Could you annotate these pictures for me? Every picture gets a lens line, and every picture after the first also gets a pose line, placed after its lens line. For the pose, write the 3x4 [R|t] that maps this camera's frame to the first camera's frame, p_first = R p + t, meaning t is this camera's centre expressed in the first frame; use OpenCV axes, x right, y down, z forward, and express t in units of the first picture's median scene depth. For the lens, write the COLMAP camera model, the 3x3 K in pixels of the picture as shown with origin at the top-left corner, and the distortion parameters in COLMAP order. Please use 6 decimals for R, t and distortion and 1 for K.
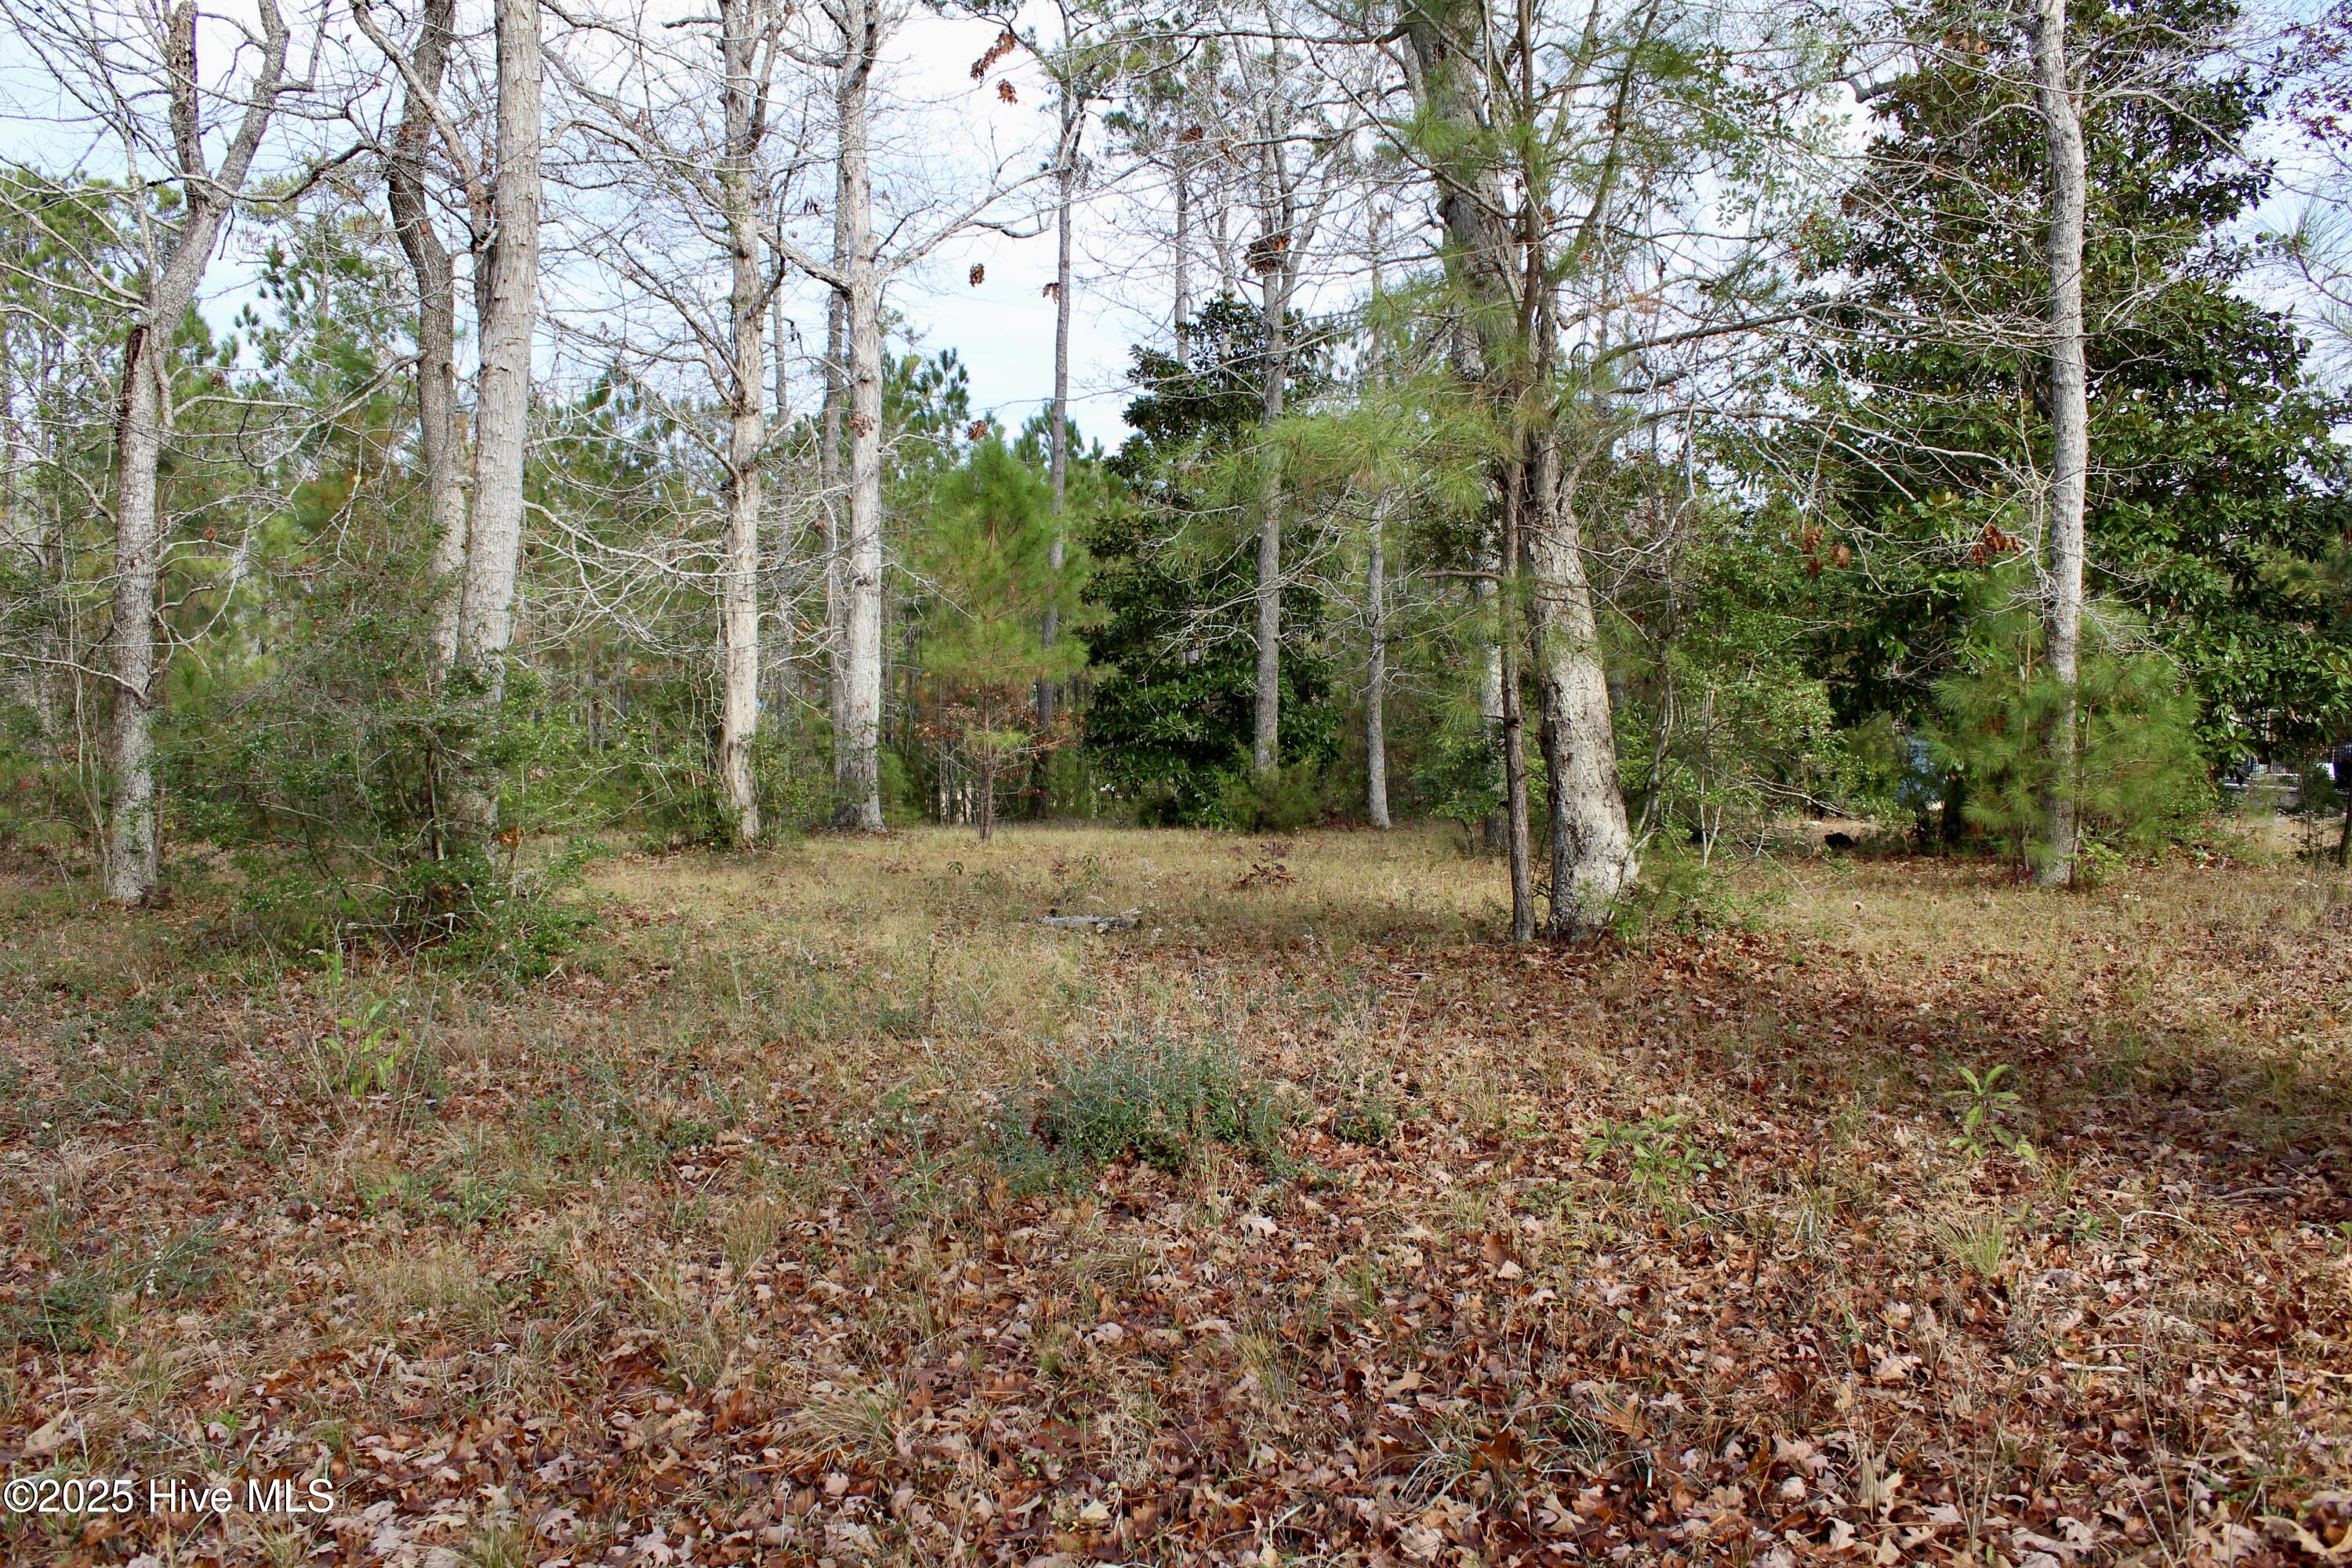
lens RADIAL K [[1896.7, 0, 1176.0], [0, 1896.7, 784.0], [0, 0, 1]] dist [-0.179010, 0.154823]
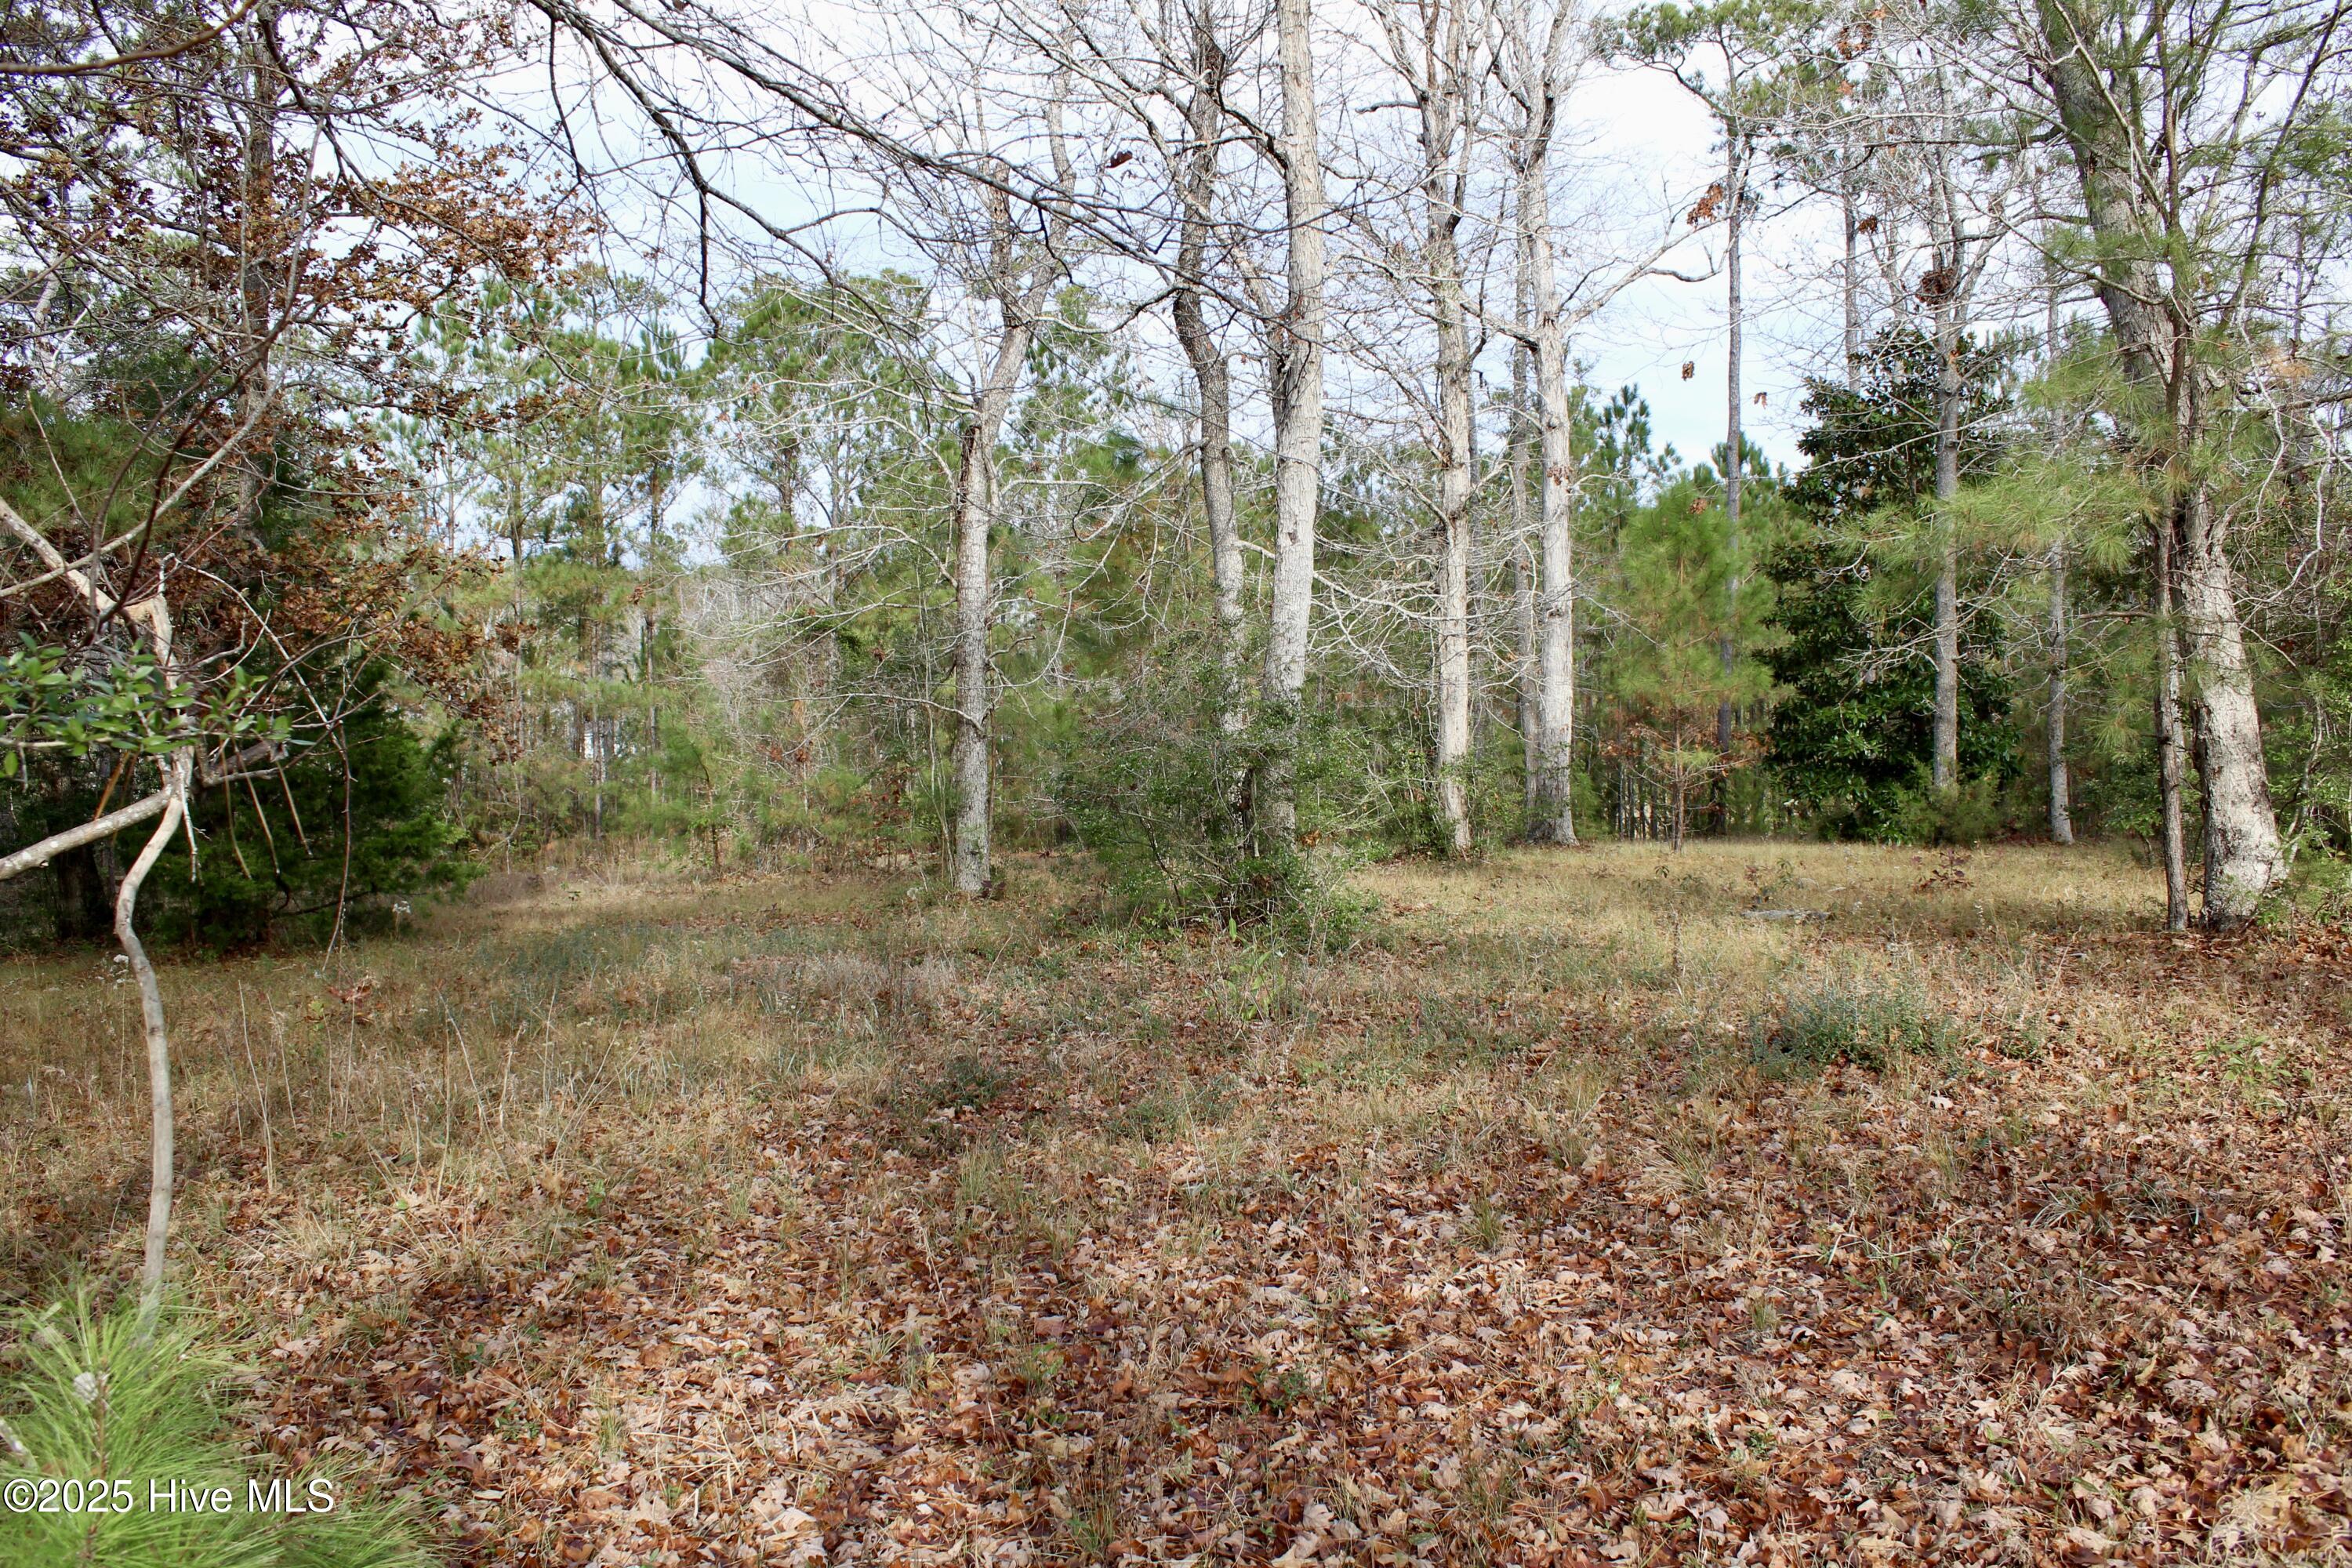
lens RADIAL K [[1896.7, 0, 1176.0], [0, 1896.7, 784.0], [0, 0, 1]] dist [-0.179010, 0.154823]
pose [[0.940400, -0.003610, -0.340052, -0.005464], [-0.000041, 0.999942, -0.010729, 0.002671], [0.340071, 0.010103, 0.940346, -0.110317]]
